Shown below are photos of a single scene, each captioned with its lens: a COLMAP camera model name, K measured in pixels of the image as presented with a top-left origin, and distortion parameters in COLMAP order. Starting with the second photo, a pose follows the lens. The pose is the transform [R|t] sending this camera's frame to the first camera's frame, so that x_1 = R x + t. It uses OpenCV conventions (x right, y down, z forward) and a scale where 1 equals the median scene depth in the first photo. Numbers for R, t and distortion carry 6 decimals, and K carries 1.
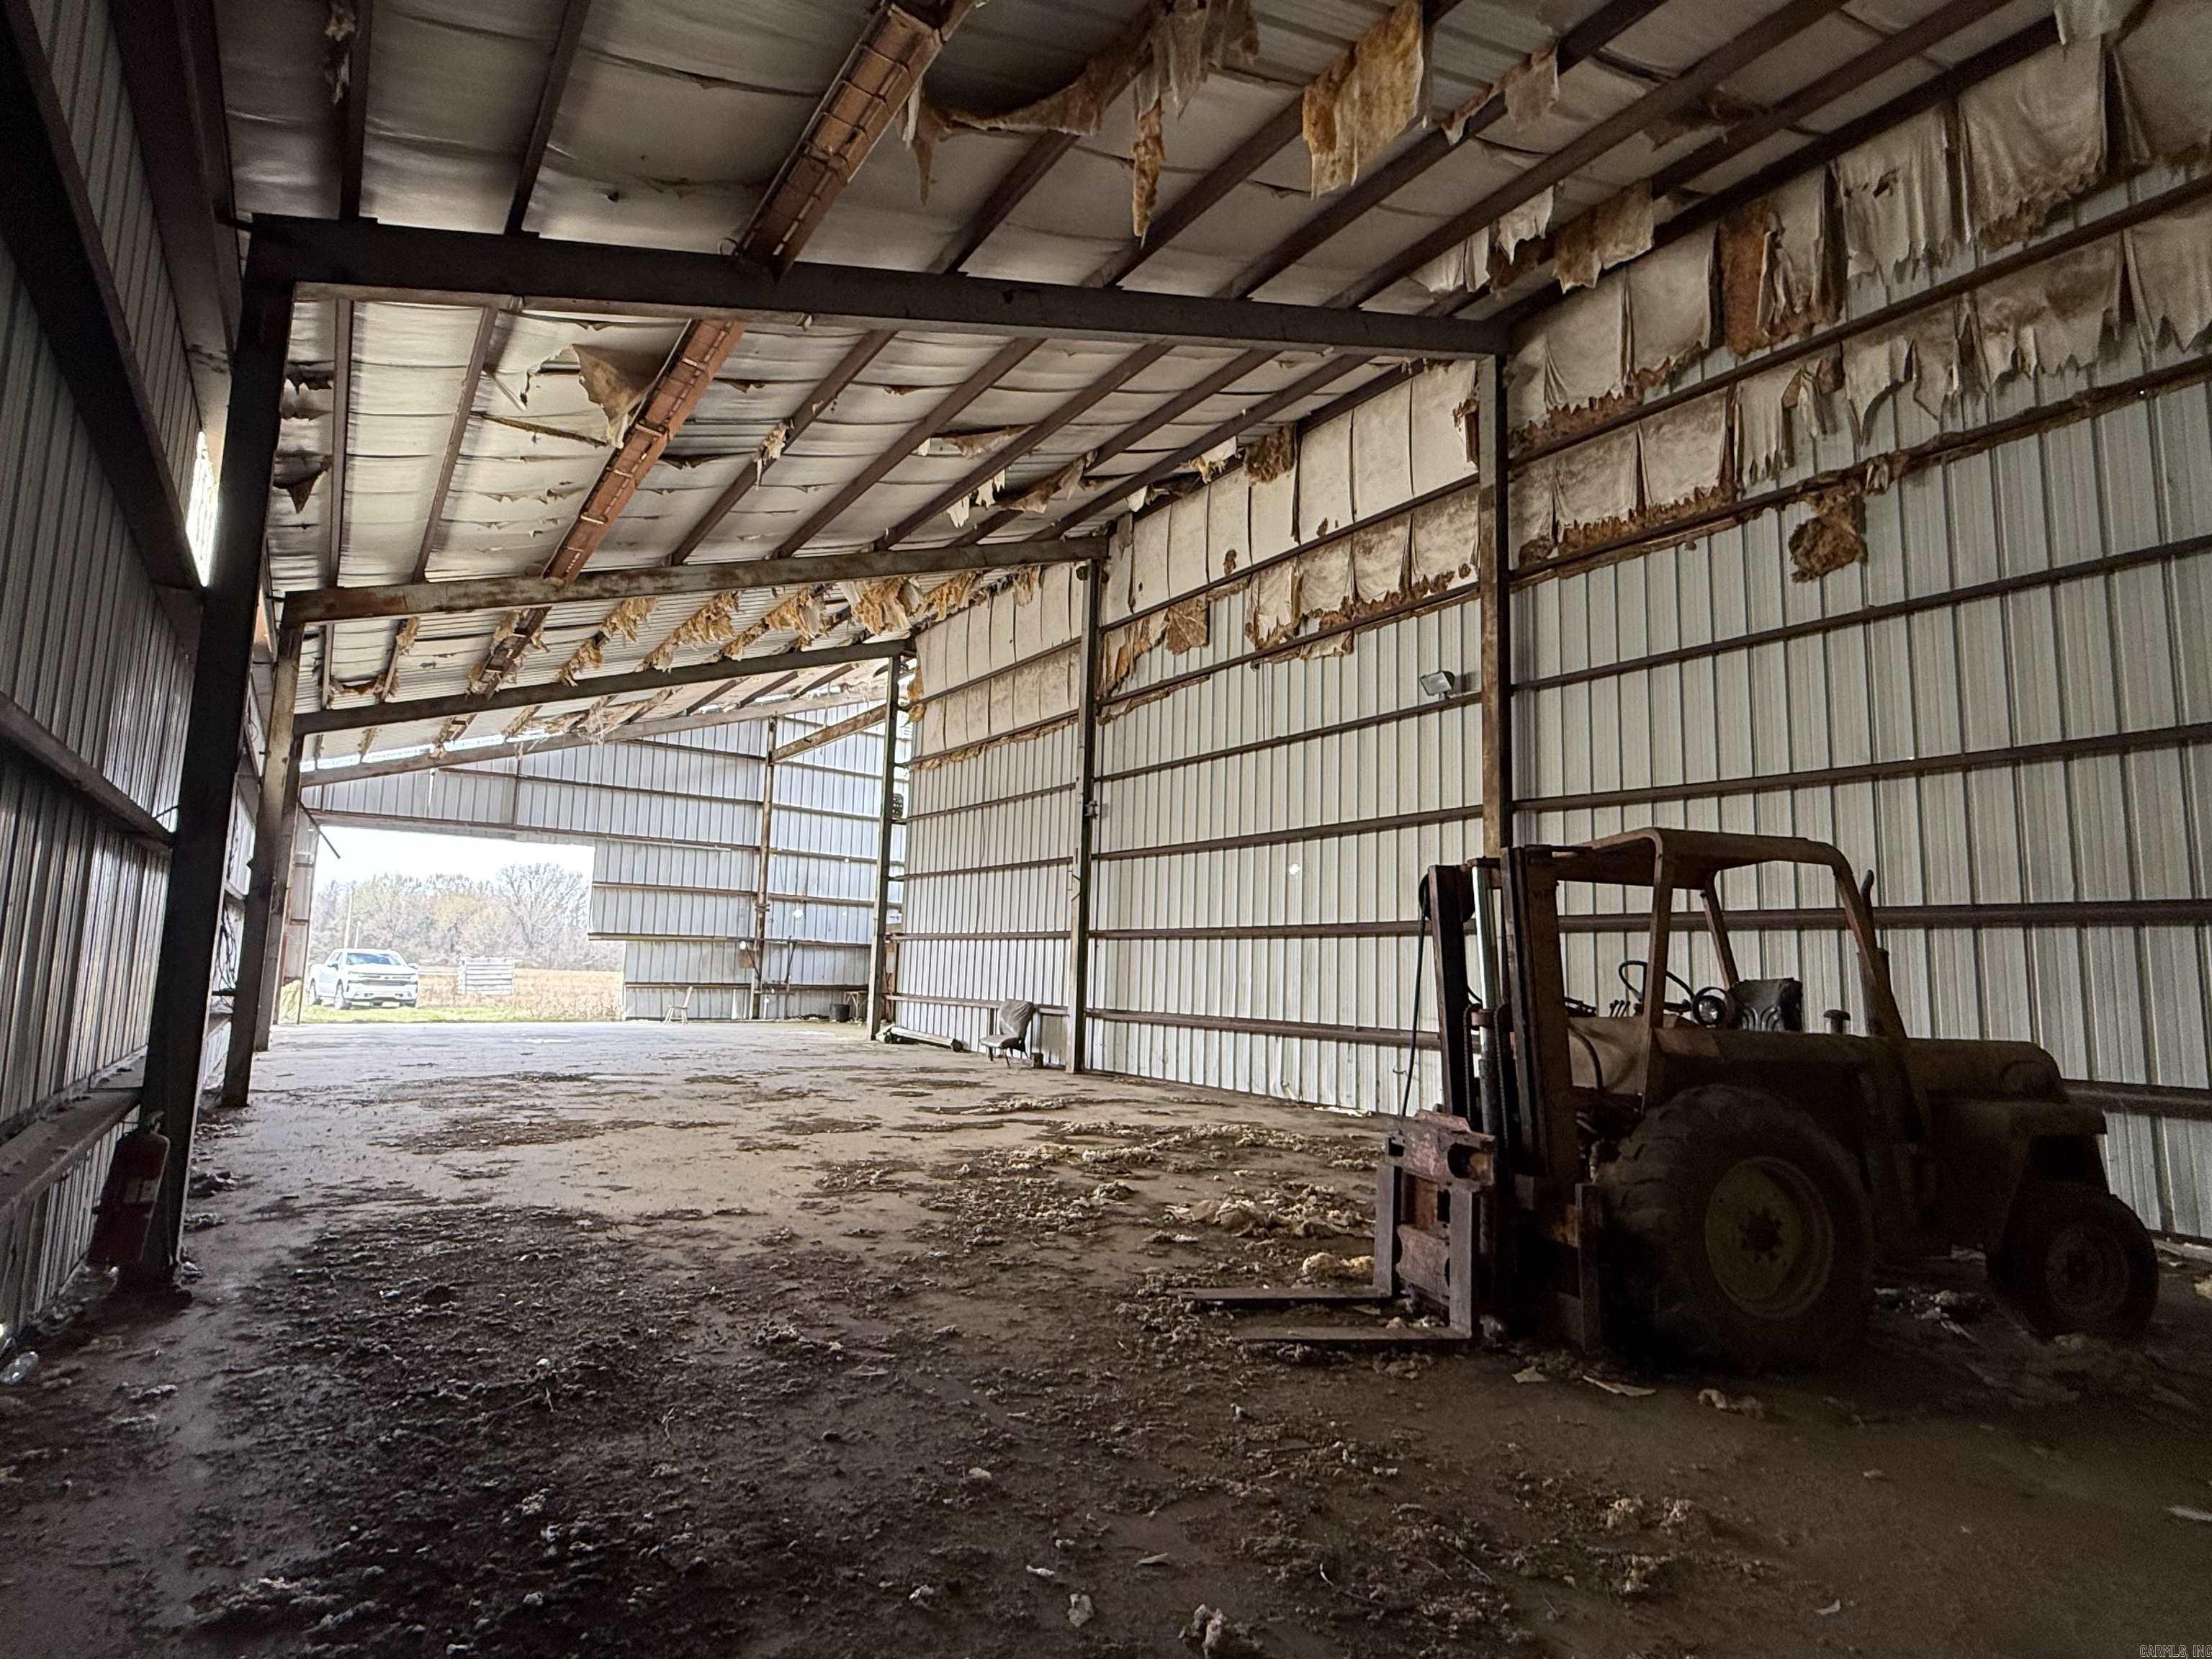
lens RADIAL K [[1134.2, 0, 1101.8], [0, 1134.2, 832.9], [0, 0, 1]] dist [0.002578, -0.000887]
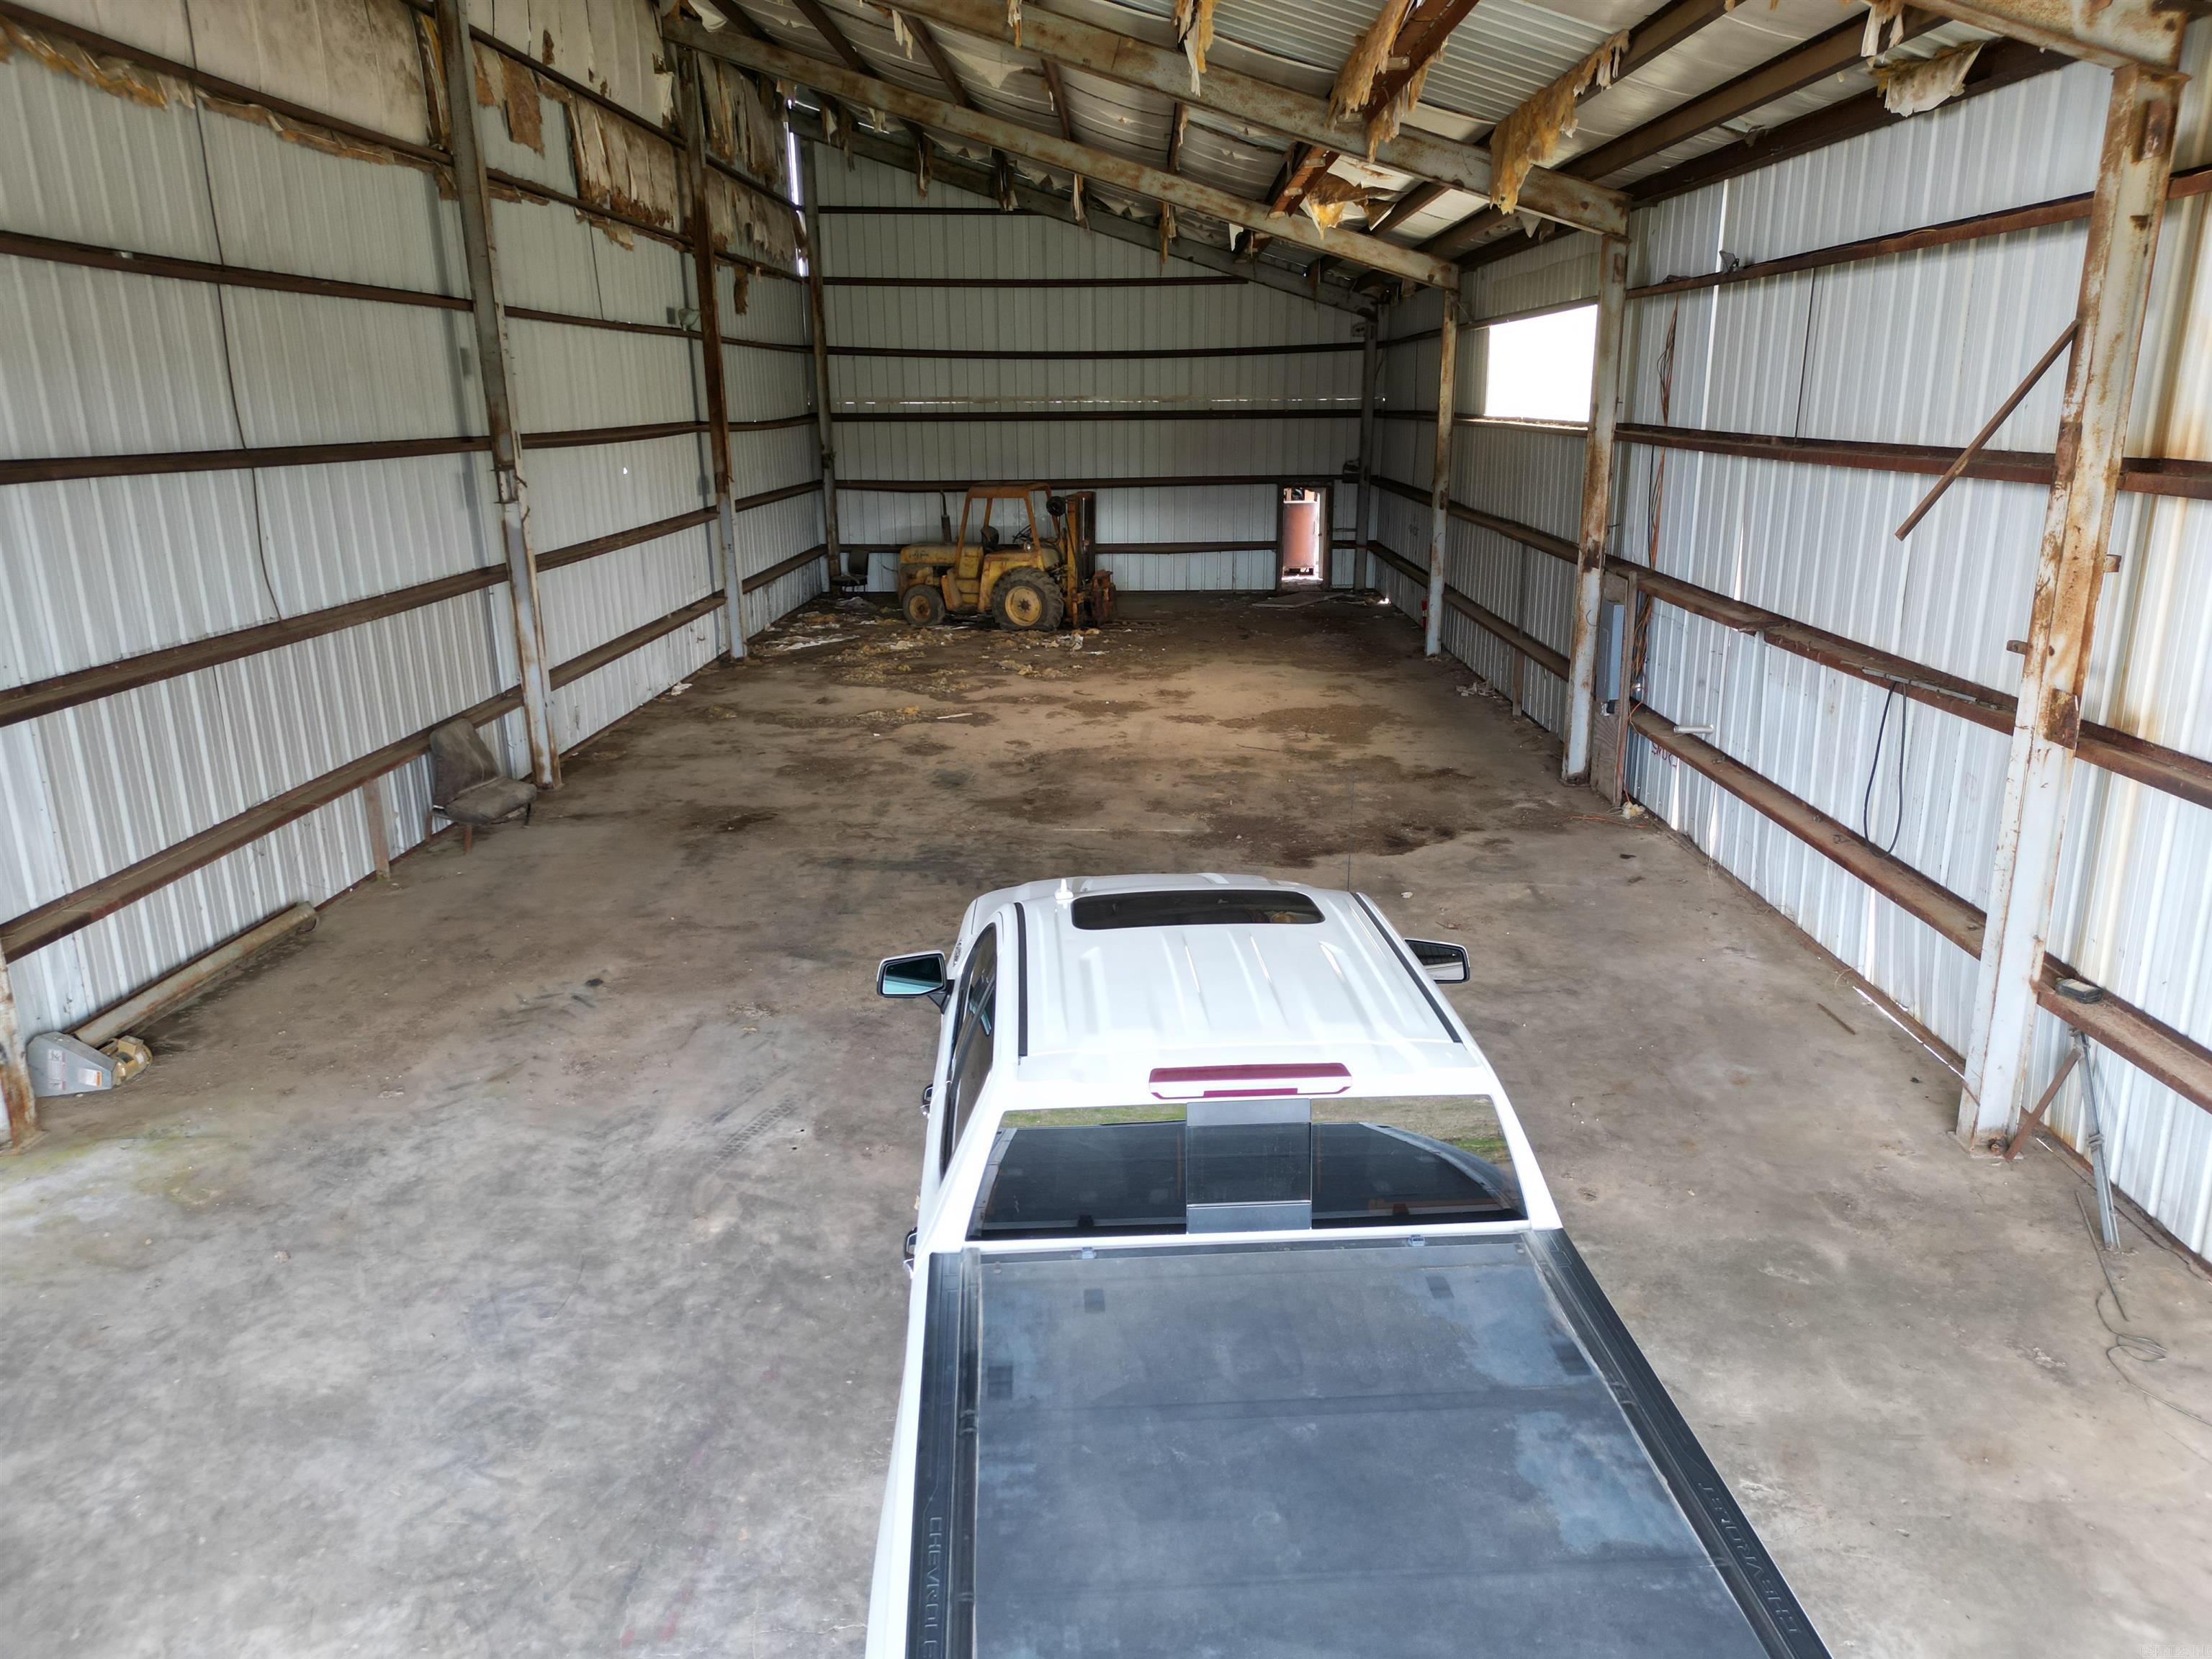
lens RADIAL K [[1540.2, 0, 1101.5], [0, 1540.2, 826.8], [0, 0, 1]] dist [0.070243, -0.059427]
pose [[-0.810815, -0.171413, 0.559640, -0.826976], [-0.077389, 0.979157, 0.187785, 0.042965], [-0.580164, 0.108949, -0.807180, 1.618707]]
